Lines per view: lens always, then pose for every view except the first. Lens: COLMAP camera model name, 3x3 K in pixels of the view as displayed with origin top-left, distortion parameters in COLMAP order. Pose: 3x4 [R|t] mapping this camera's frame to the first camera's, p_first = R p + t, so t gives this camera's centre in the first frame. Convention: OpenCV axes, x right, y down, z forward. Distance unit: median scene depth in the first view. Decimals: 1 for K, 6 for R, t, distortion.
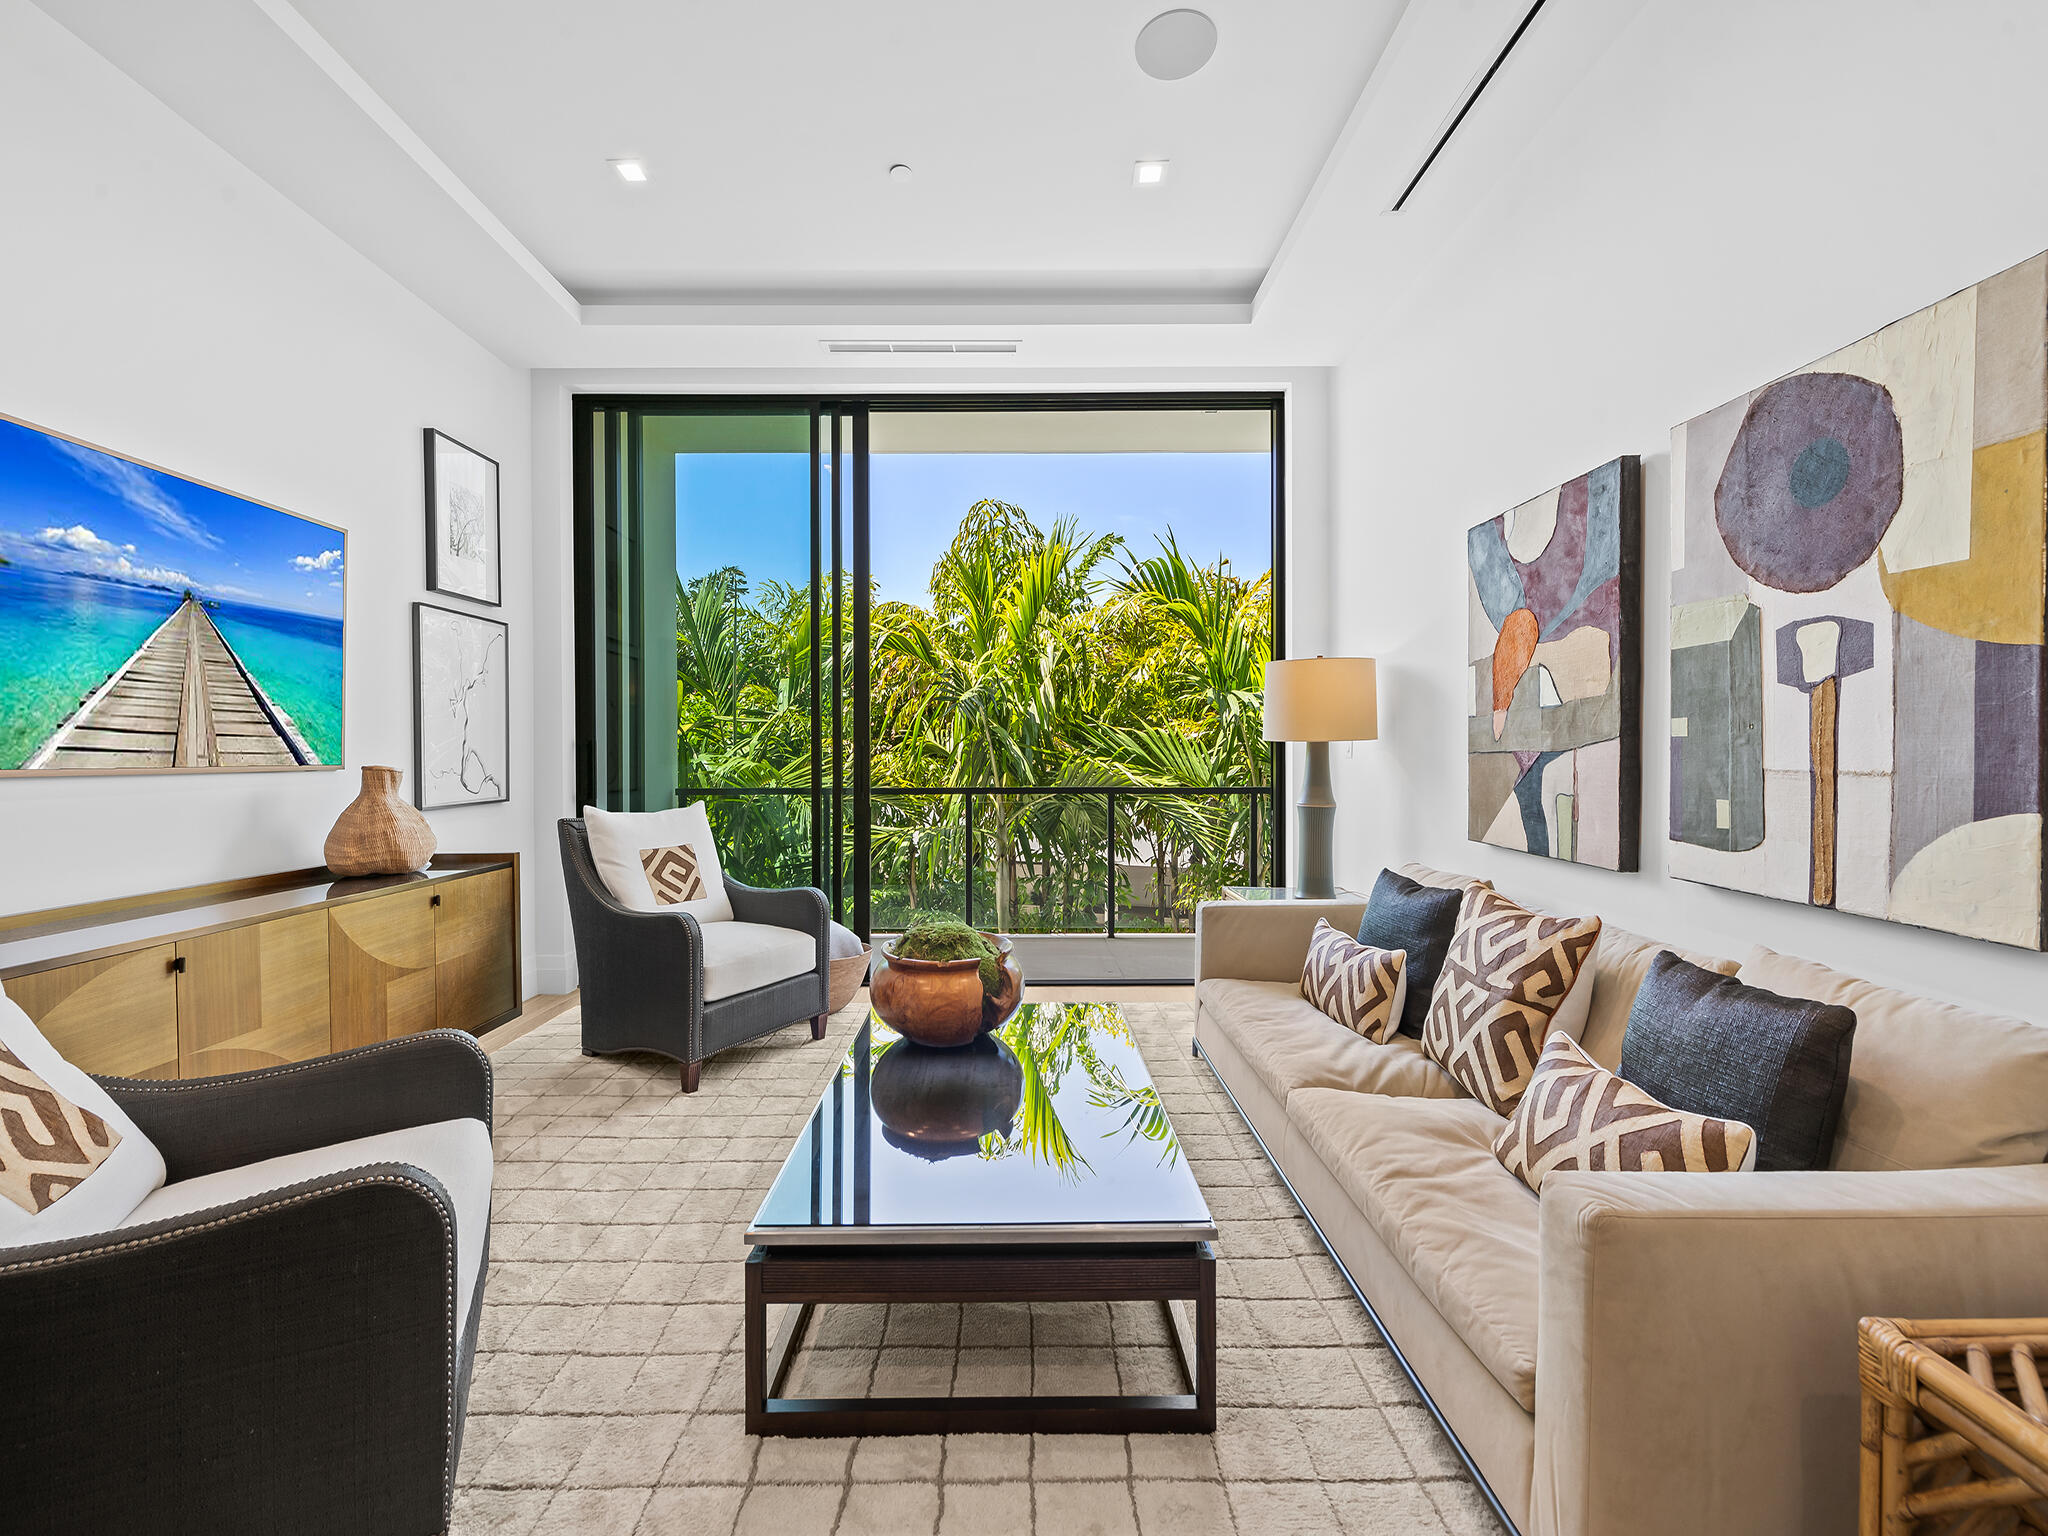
lens RADIAL K [[810.6, 0, 1024.3], [0, 810.6, 766.5], [0, 0, 1]] dist [-0.001320, -0.000523]
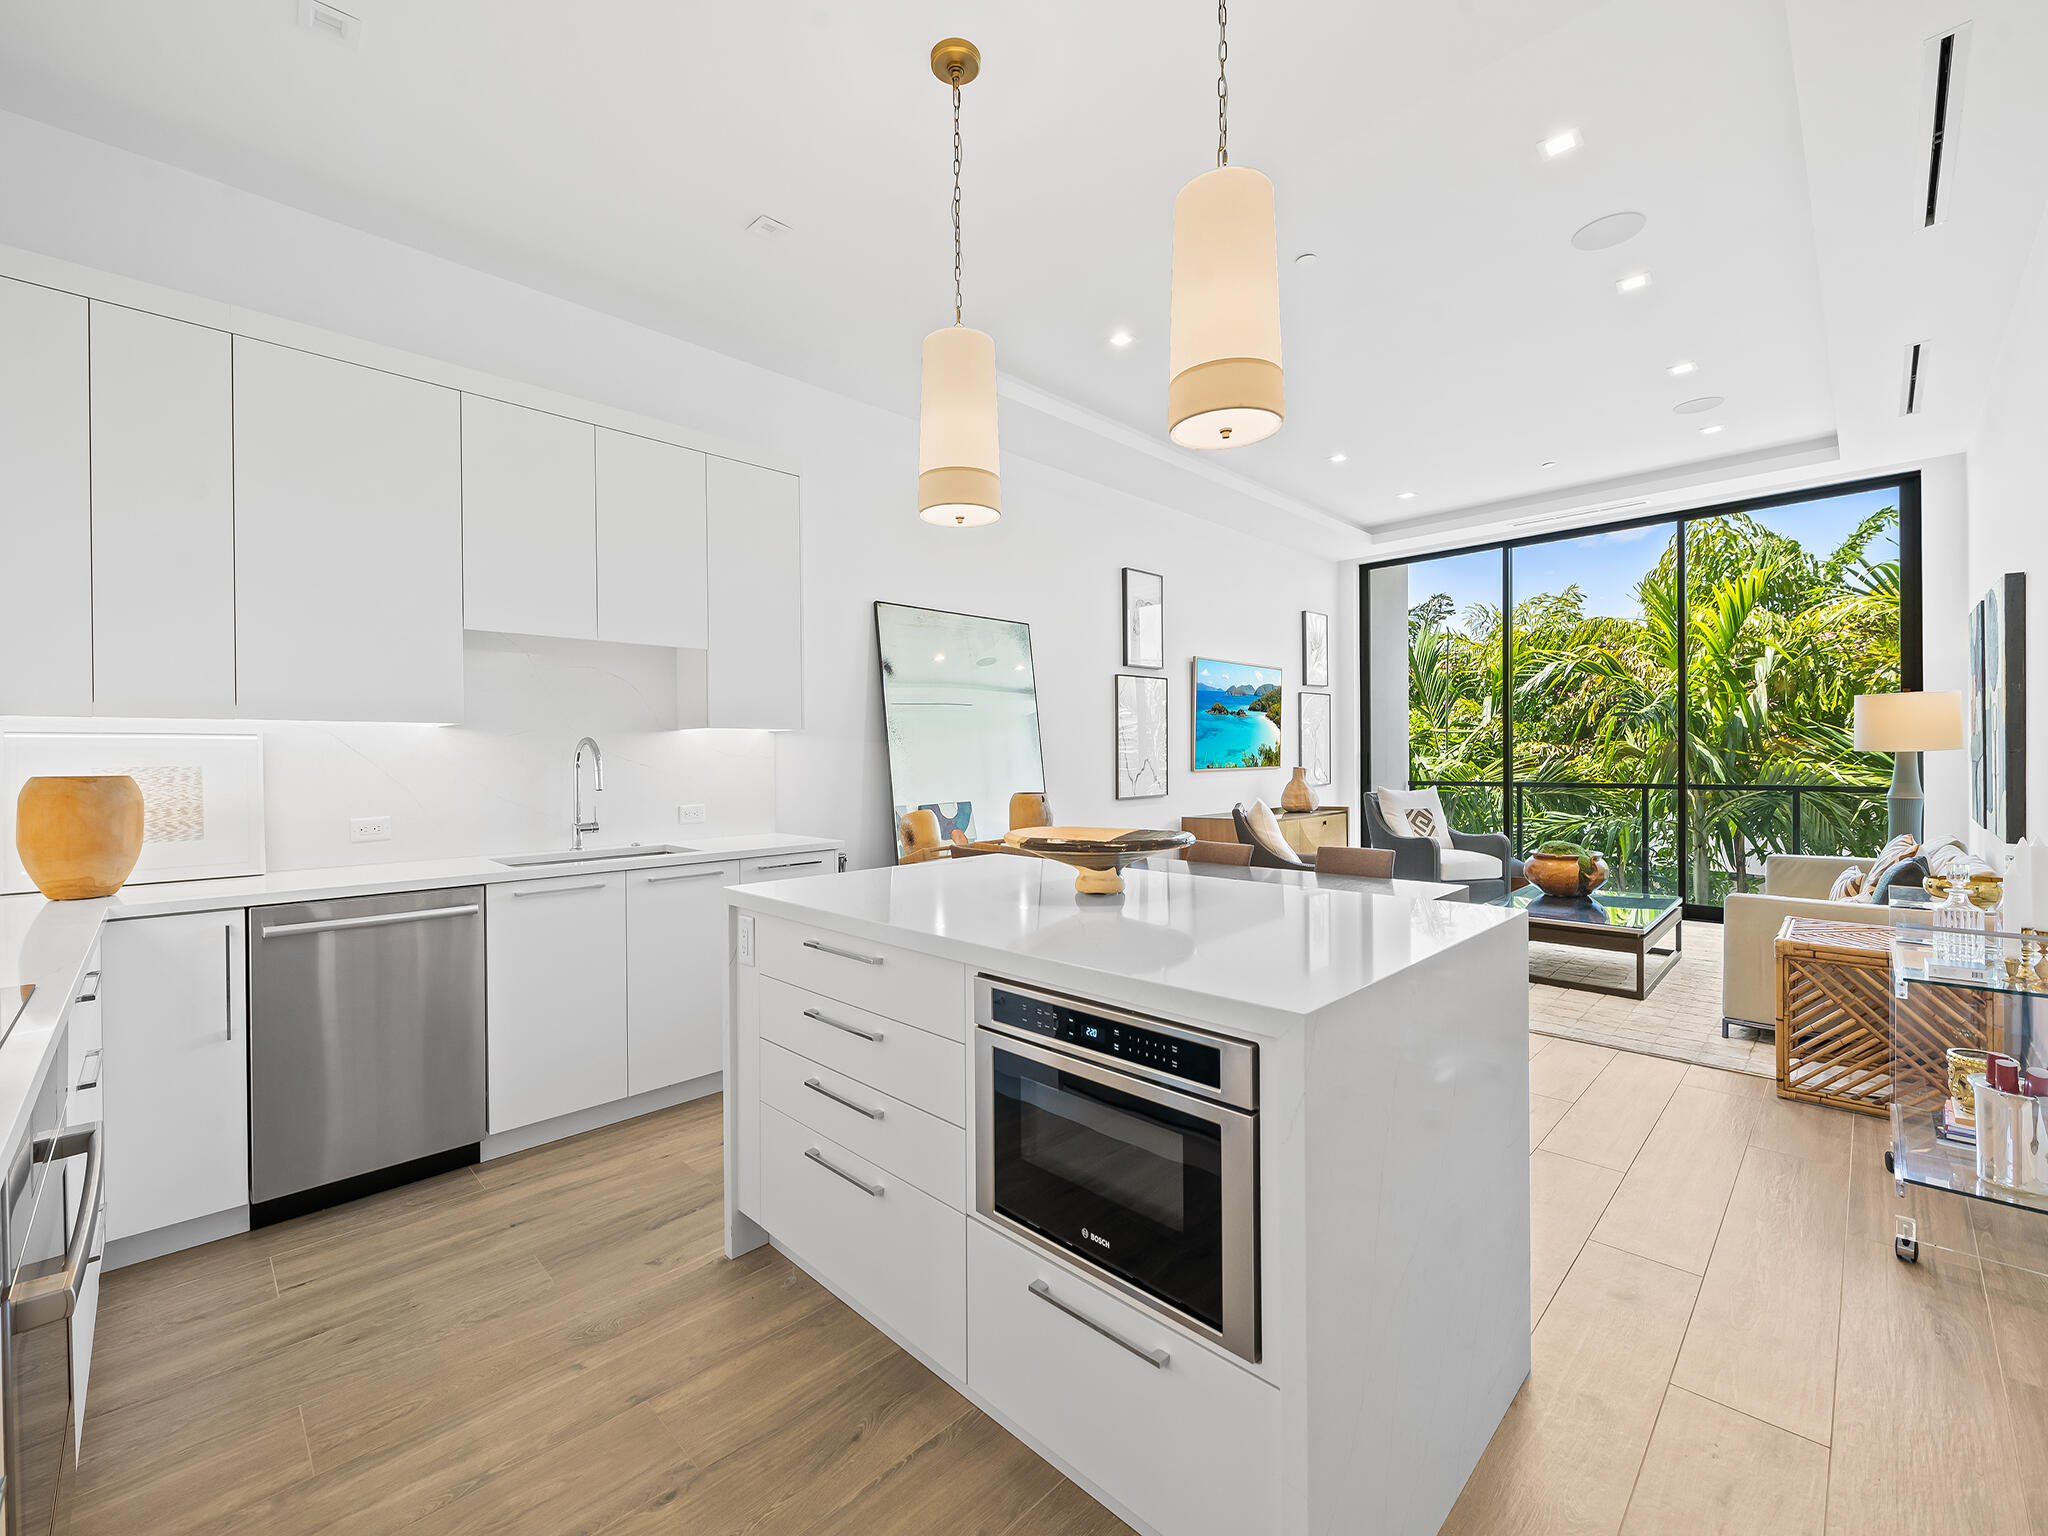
lens RADIAL K [[858.0, 0, 1012.7], [0, 858.0, 763.2], [0, 0, 1]] dist [0.002668, -0.003038]
pose [[0.697618, 0.001120, -0.716469, 0.378412], [-0.001260, 0.999999, 0.000337, -0.009775], [0.716469, 0.000668, 0.697618, -1.201648]]
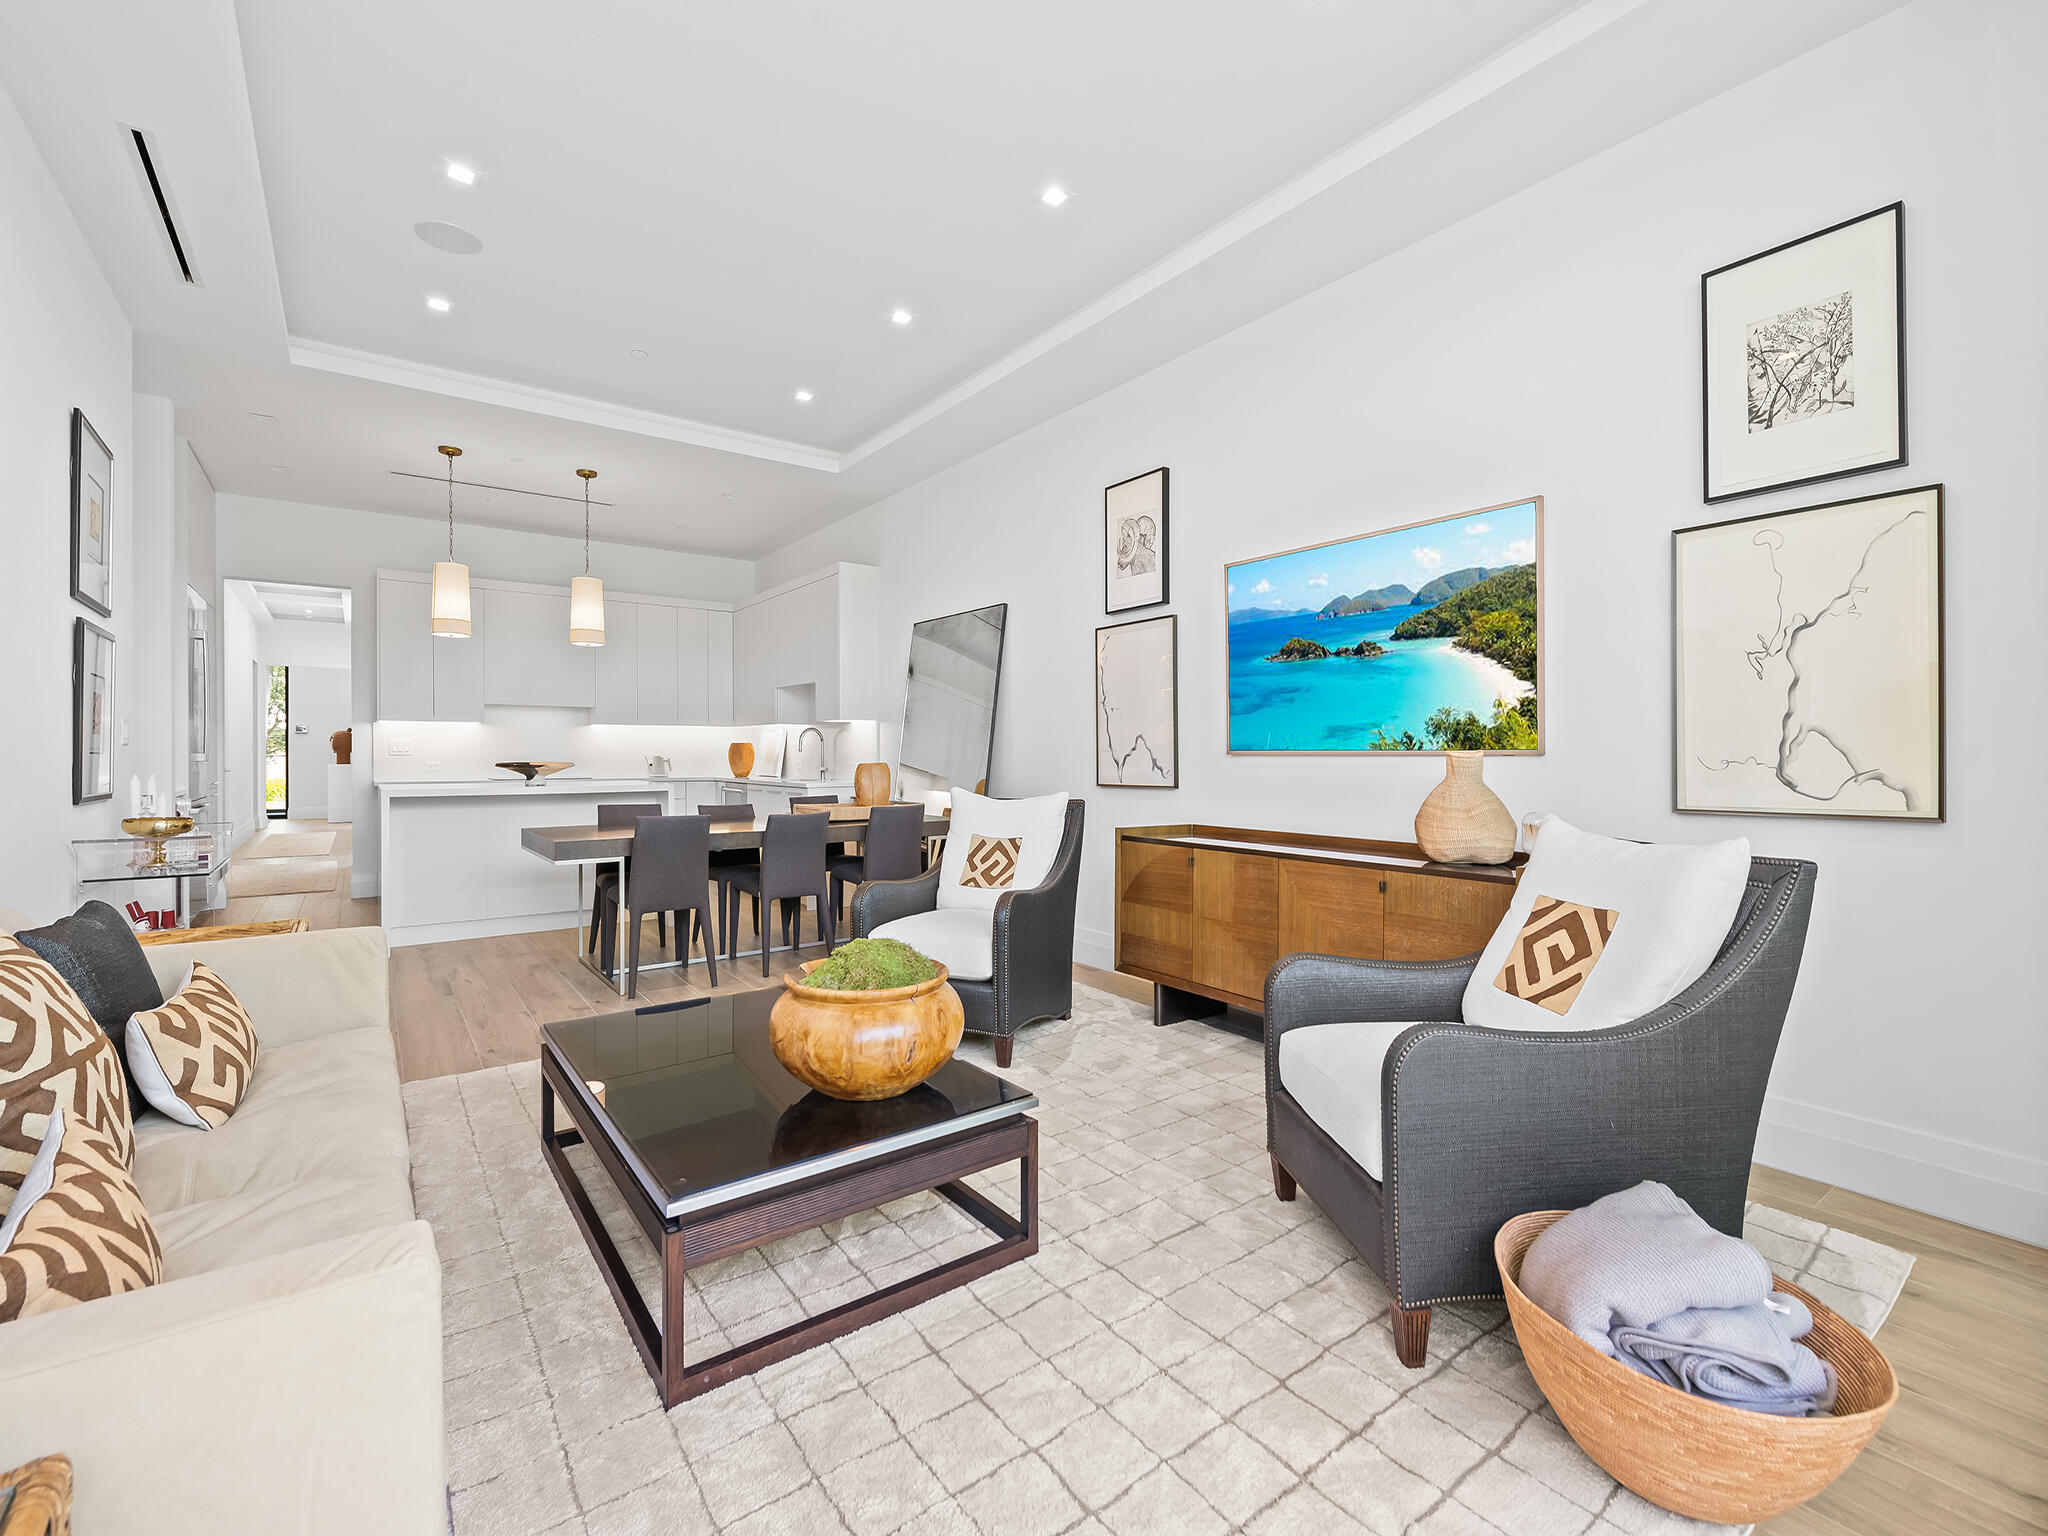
lens RADIAL K [[888.3, 0, 1024.0], [0, 888.3, 768.0], [0, 0, 1]] dist [0.009469, -0.007021]
pose [[-0.807826, 0.012323, -0.589292, 0.218074], [-0.005547, 0.999578, 0.028508, -0.006097], [0.589395, 0.026298, -0.807417, 1.330084]]
